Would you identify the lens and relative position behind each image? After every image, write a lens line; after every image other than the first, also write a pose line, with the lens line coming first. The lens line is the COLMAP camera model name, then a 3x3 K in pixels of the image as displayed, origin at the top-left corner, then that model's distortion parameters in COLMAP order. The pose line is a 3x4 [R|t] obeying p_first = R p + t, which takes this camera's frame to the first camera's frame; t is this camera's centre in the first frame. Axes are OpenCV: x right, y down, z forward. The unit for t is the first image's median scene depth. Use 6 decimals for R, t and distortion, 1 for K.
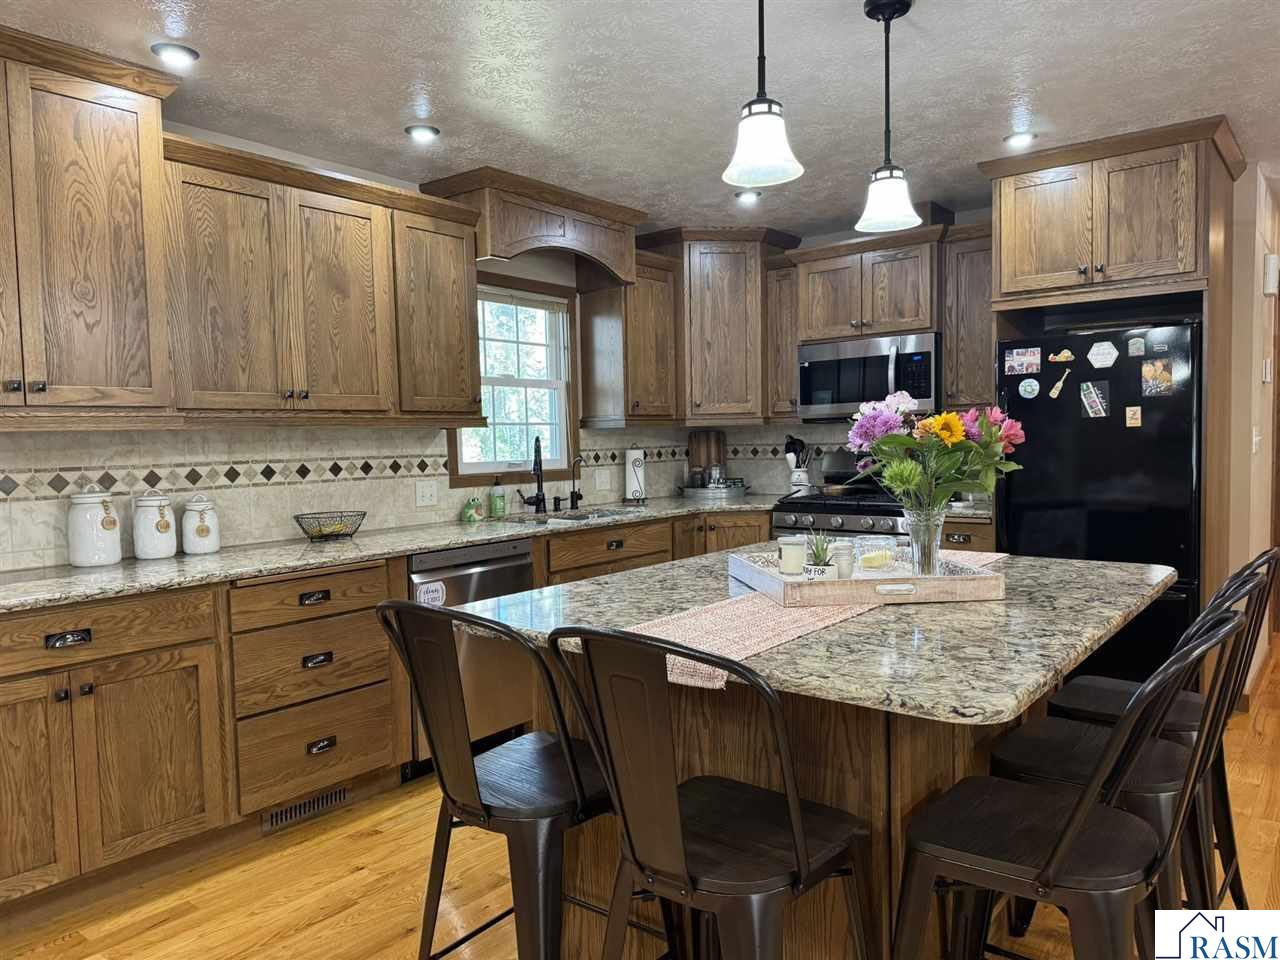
lens RADIAL K [[891.1, 0, 644.2], [0, 891.1, 484.0], [0, 0, 1]] dist [0.053915, -0.081228]
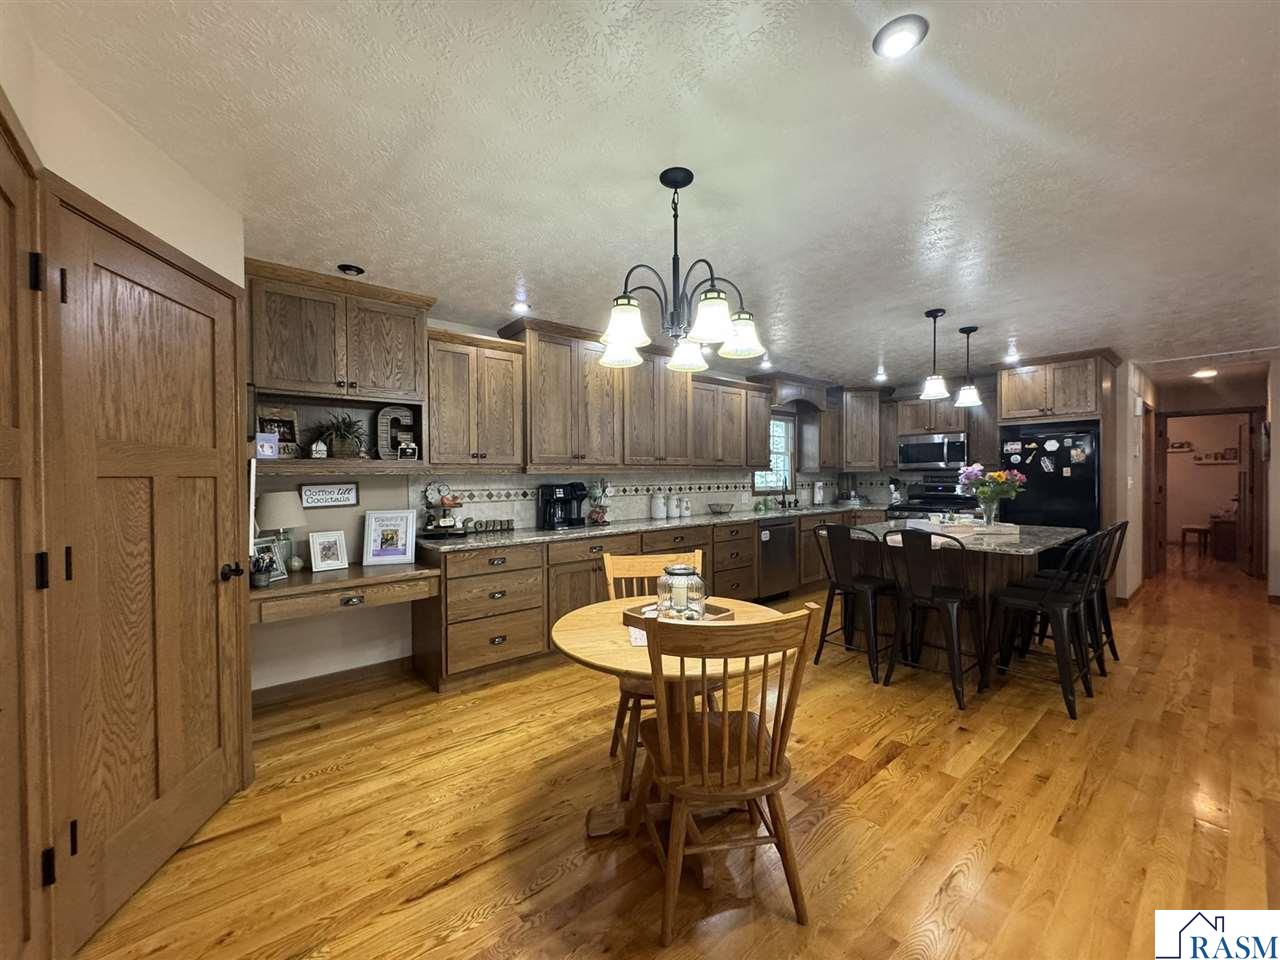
lens RADIAL K [[509.2, 0, 640.0], [0, 509.2, 480.0], [0, 0, 1]] dist [-0.001738, -0.000728]
pose [[0.980051, 0.016691, -0.198046, -0.286979], [-0.024826, 0.998944, -0.038665, 0.025808], [0.197191, 0.042810, 0.979430, -0.524337]]
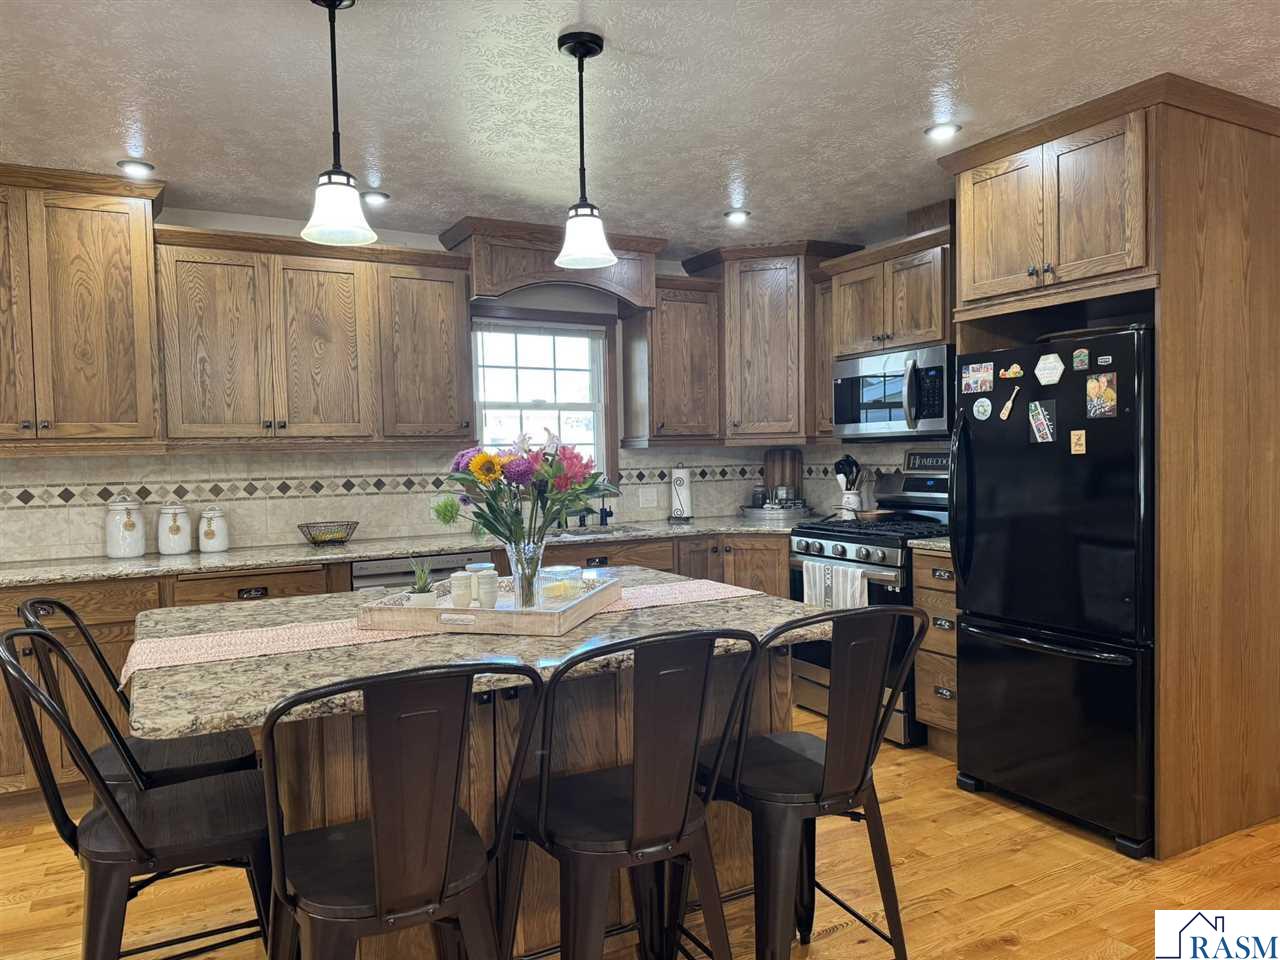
lens RADIAL K [[891.1, 0, 644.2], [0, 891.1, 484.0], [0, 0, 1]] dist [0.053915, -0.081228]
pose [[0.922862, 0.018586, -0.384681, 0.489842], [-0.021930, 0.999750, -0.004309, -0.022762], [0.384505, 0.012412, 0.923039, 0.064933]]
